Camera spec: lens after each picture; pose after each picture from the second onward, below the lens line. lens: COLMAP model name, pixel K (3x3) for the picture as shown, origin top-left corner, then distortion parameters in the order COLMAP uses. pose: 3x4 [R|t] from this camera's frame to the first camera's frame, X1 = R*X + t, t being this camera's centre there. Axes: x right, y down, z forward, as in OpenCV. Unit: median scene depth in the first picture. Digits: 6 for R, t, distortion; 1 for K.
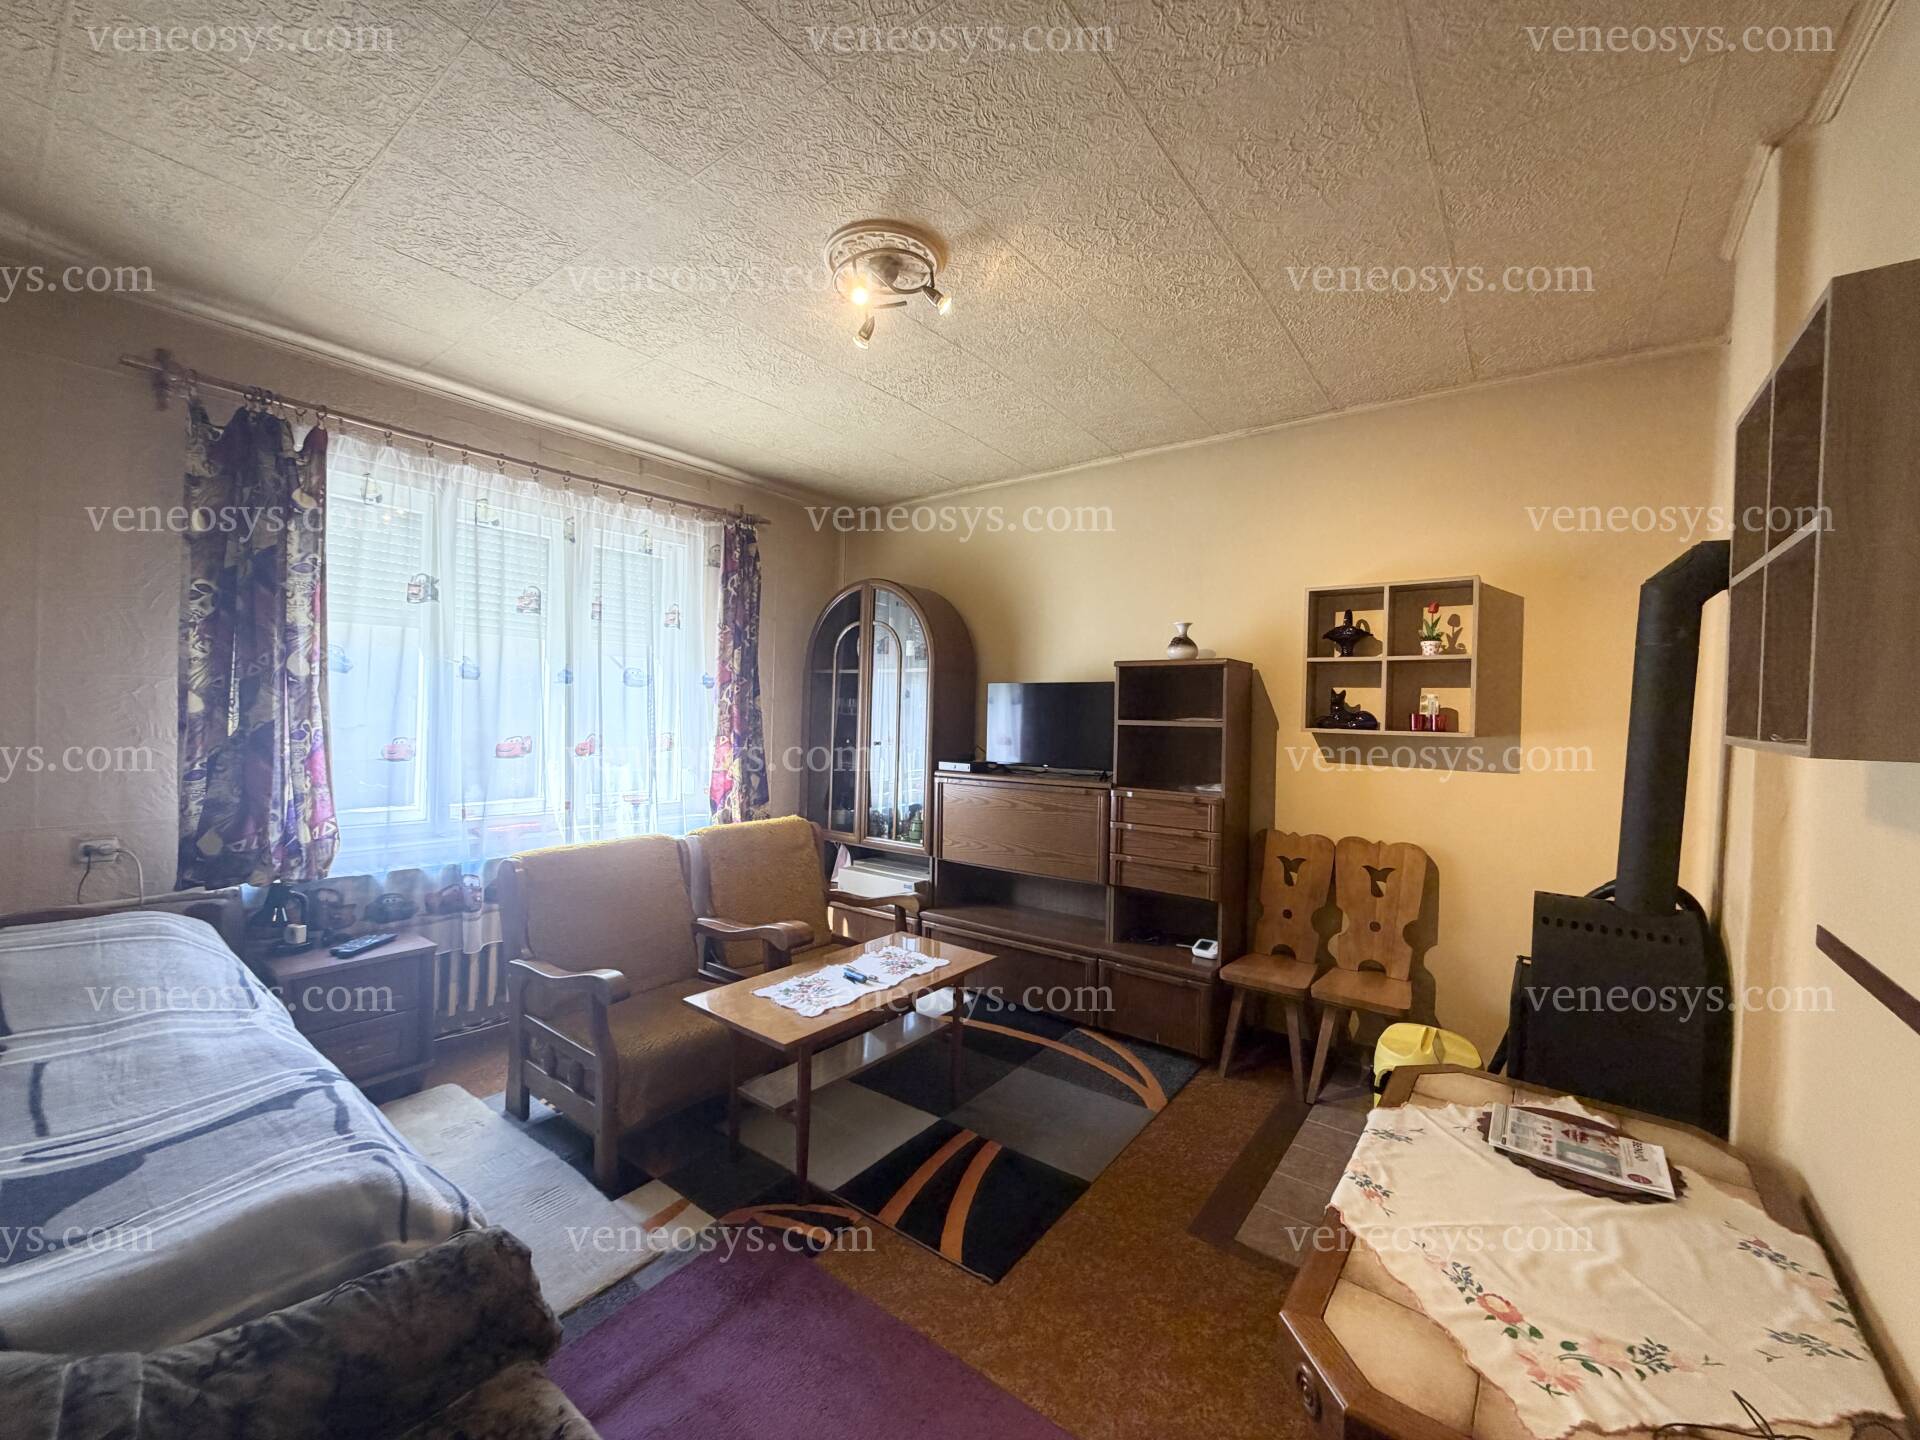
lens RADIAL K [[762.6, 0, 957.4], [0, 762.6, 720.6], [0, 0, 1]] dist [-0.002919, 0.000174]
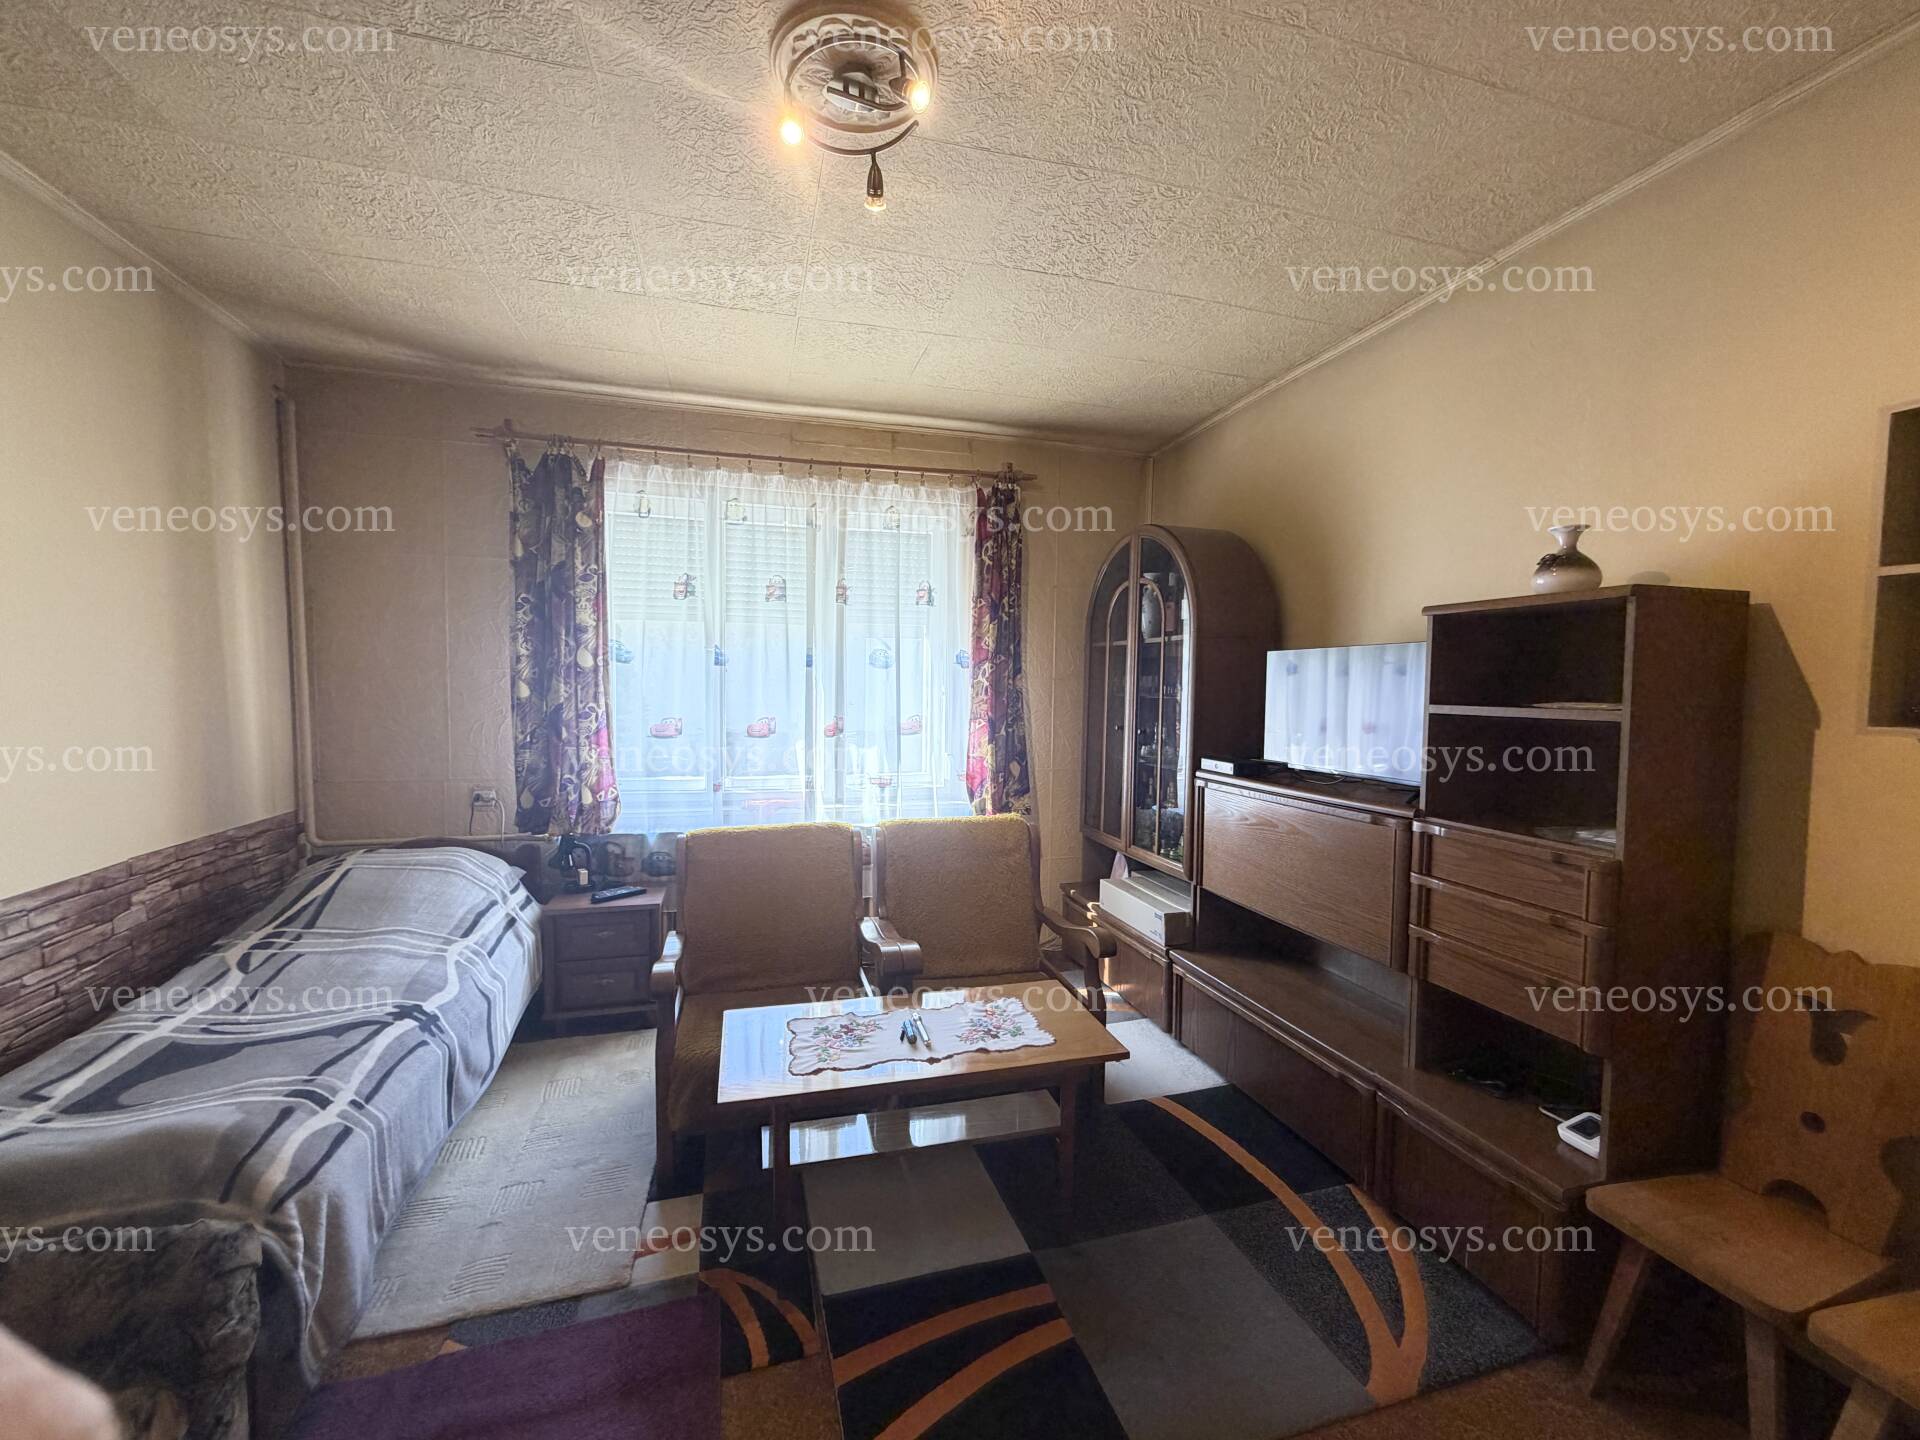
lens RADIAL K [[762.6, 0, 957.4], [0, 762.6, 720.6], [0, 0, 1]] dist [-0.002919, 0.000174]
pose [[0.800241, 0.017127, -0.599434, 0.283569], [0.000695, 0.999565, 0.029486, -0.006690], [0.599679, -0.024013, 0.799881, 0.311059]]
